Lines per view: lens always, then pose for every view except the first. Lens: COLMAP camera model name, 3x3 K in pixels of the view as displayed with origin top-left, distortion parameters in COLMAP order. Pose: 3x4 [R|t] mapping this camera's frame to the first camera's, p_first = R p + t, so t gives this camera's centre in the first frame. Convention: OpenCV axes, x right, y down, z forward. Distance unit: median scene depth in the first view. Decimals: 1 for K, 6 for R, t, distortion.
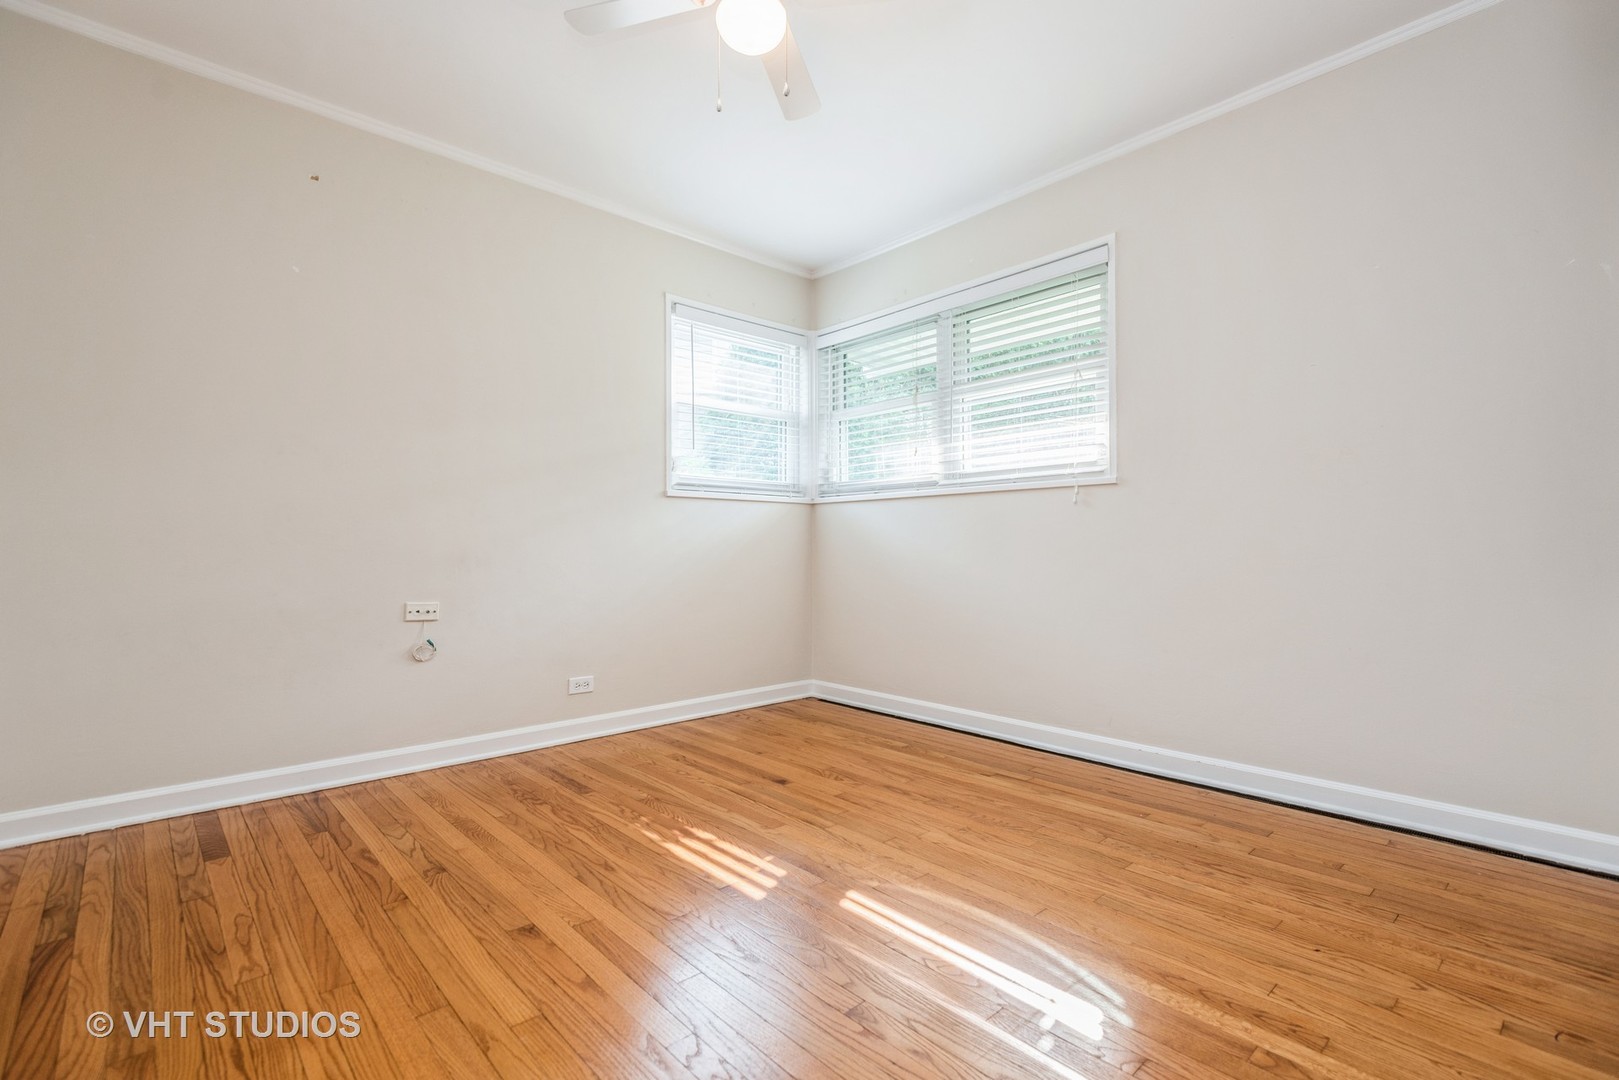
lens RADIAL K [[747.4, 0, 823.2], [0, 747.4, 544.1], [0, 0, 1]] dist [0.021166, -0.002002]
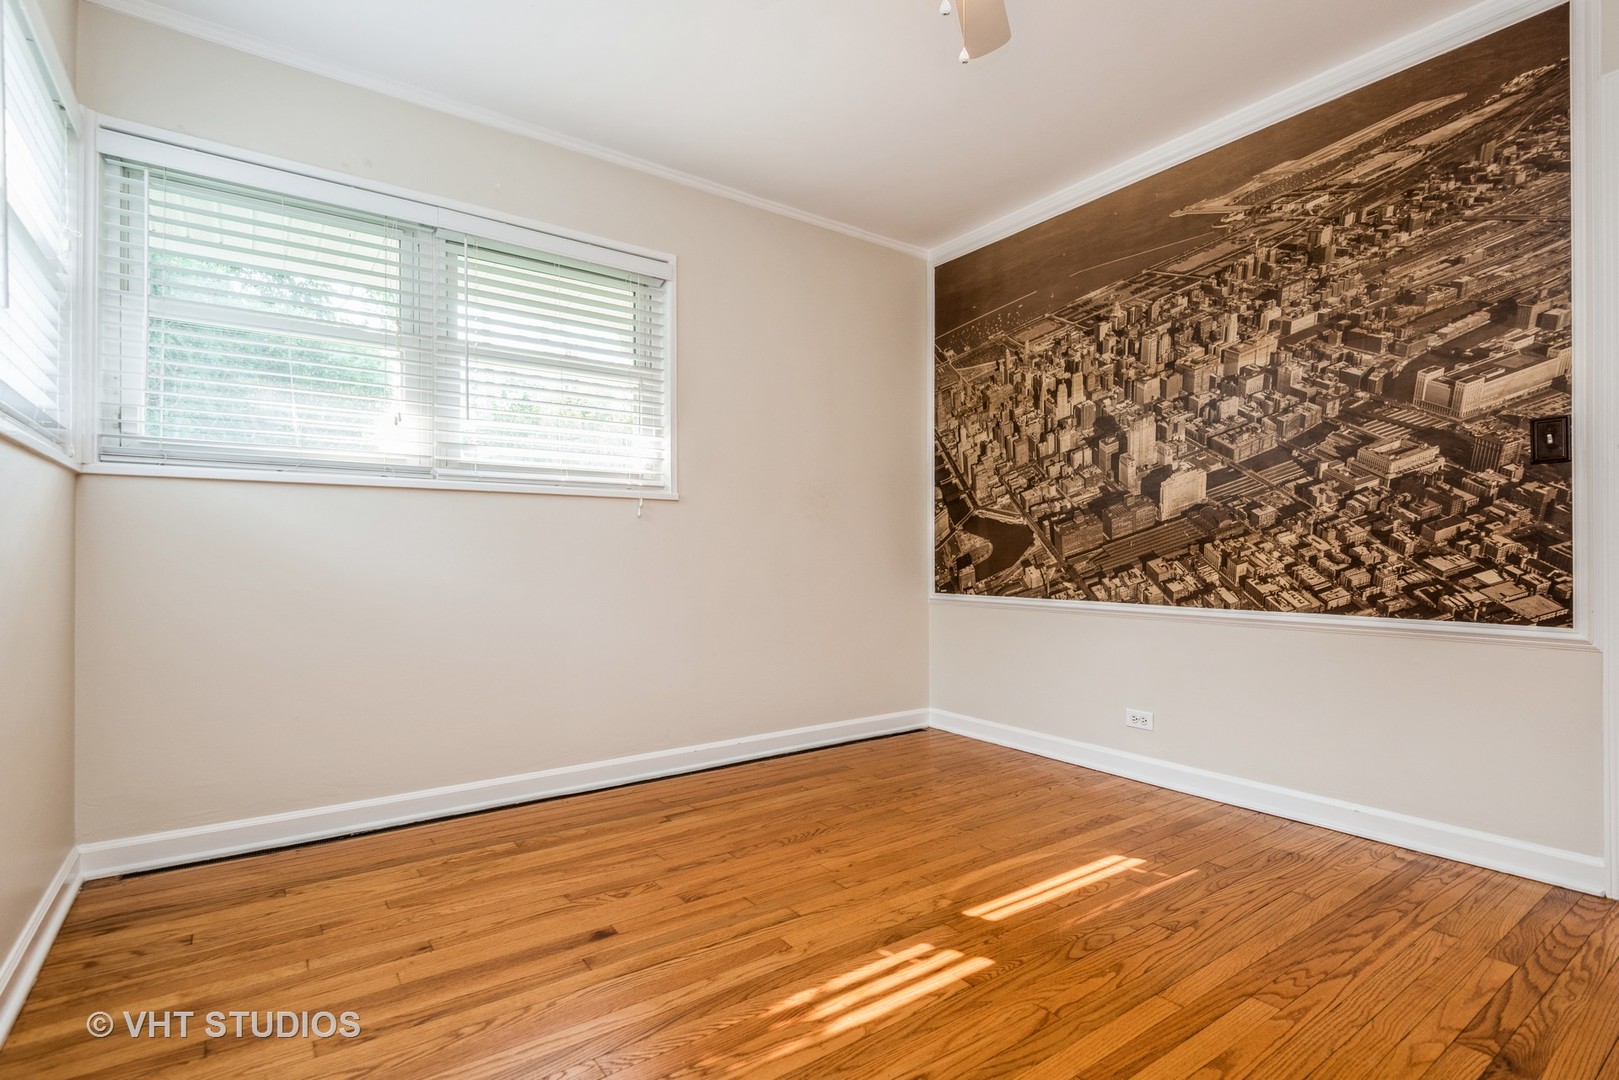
lens RADIAL K [[785.7, 0, 813.1], [0, 785.7, 542.2], [0, 0, 1]] dist [0.029572, -0.000257]
pose [[0.115382, 0.012516, 0.993242, -0.711711], [-0.005462, 0.999913, -0.011965, -0.010965], [-0.993306, -0.004044, 0.115440, 0.743282]]
